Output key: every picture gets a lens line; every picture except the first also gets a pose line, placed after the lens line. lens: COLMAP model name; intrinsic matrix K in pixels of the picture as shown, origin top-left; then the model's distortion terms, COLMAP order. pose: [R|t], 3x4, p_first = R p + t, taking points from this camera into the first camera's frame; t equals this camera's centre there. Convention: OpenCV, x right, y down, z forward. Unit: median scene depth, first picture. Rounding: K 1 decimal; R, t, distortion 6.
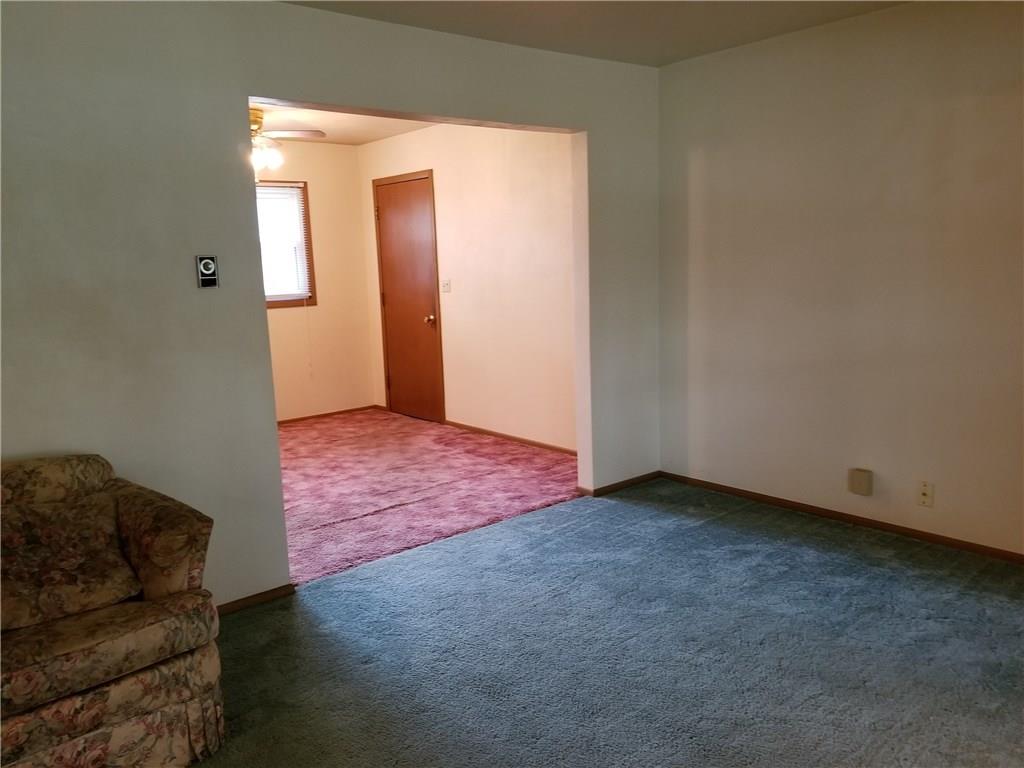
lens RADIAL K [[798.4, 0, 522.1], [0, 798.4, 389.2], [0, 0, 1]] dist [0.081750, -0.126393]
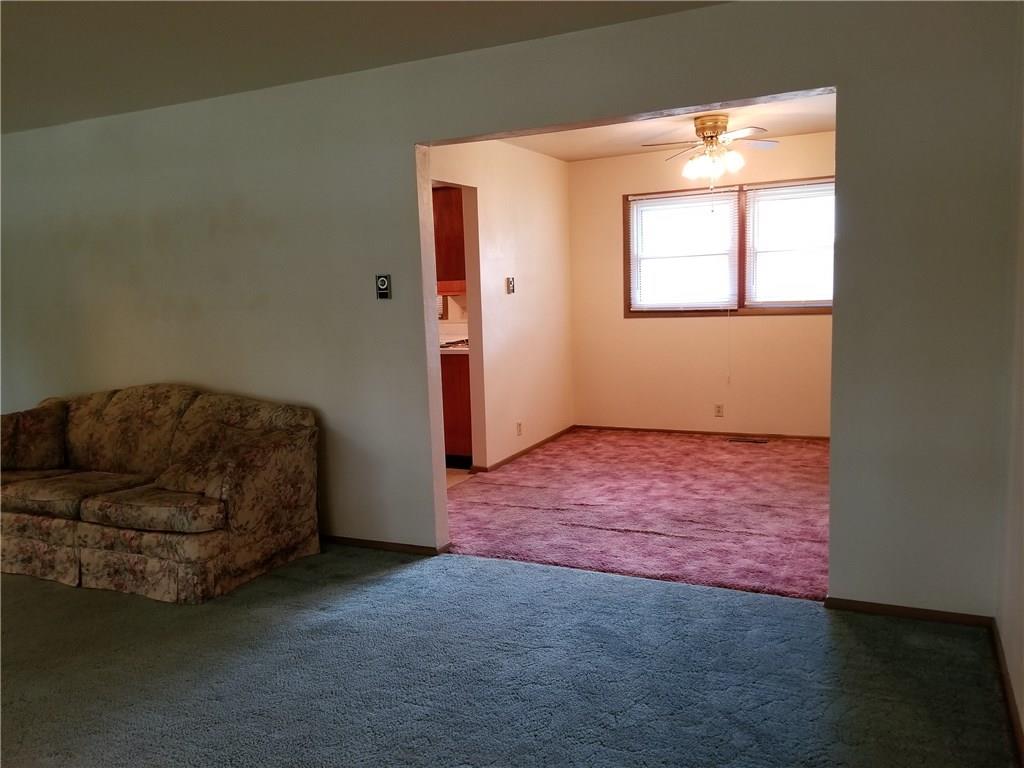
lens RADIAL K [[801.5, 0, 511.4], [0, 801.5, 401.2], [0, 0, 1]] dist [0.115239, -0.233643]
pose [[0.403992, 0.150817, -0.902244, 0.494791], [-0.126152, 0.986077, 0.108344, -0.072036], [0.906022, 0.070050, 0.417393, 0.362684]]
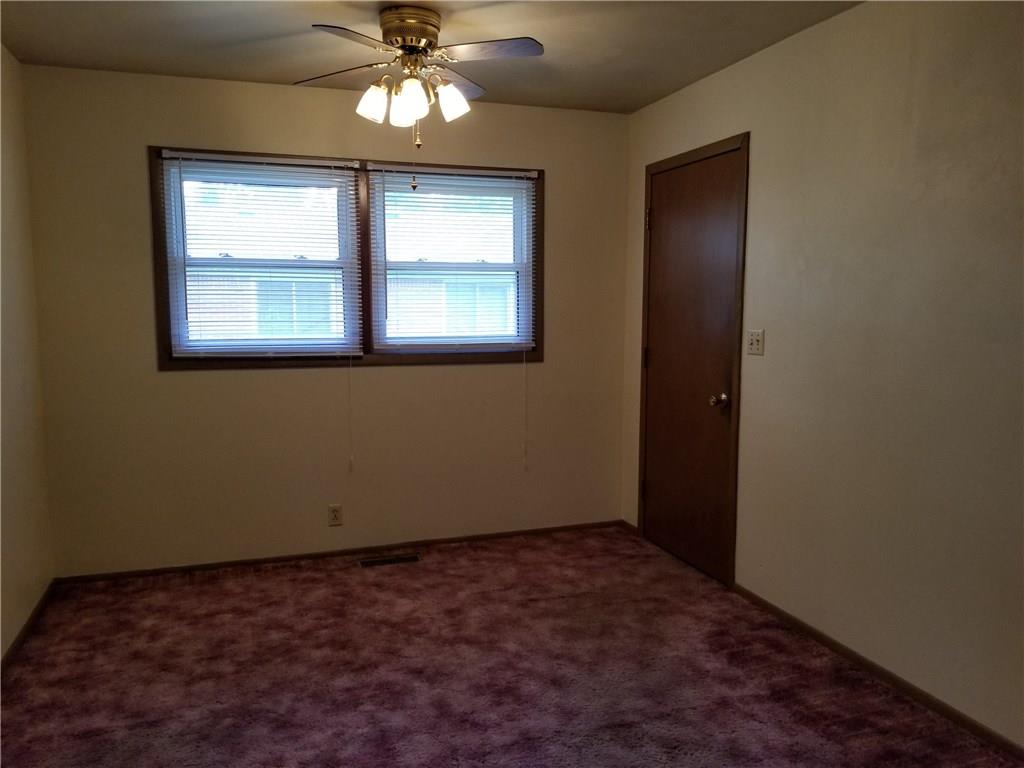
lens RADIAL K [[799.8, 0, 519.8], [0, 799.8, 392.3], [0, 0, 1]] dist [0.117230, -0.215249]
pose [[0.931642, 0.076480, -0.355238, -0.054455], [-0.091894, 0.995411, -0.026695, -0.077870], [0.351566, 0.057514, 0.934395, 0.501039]]
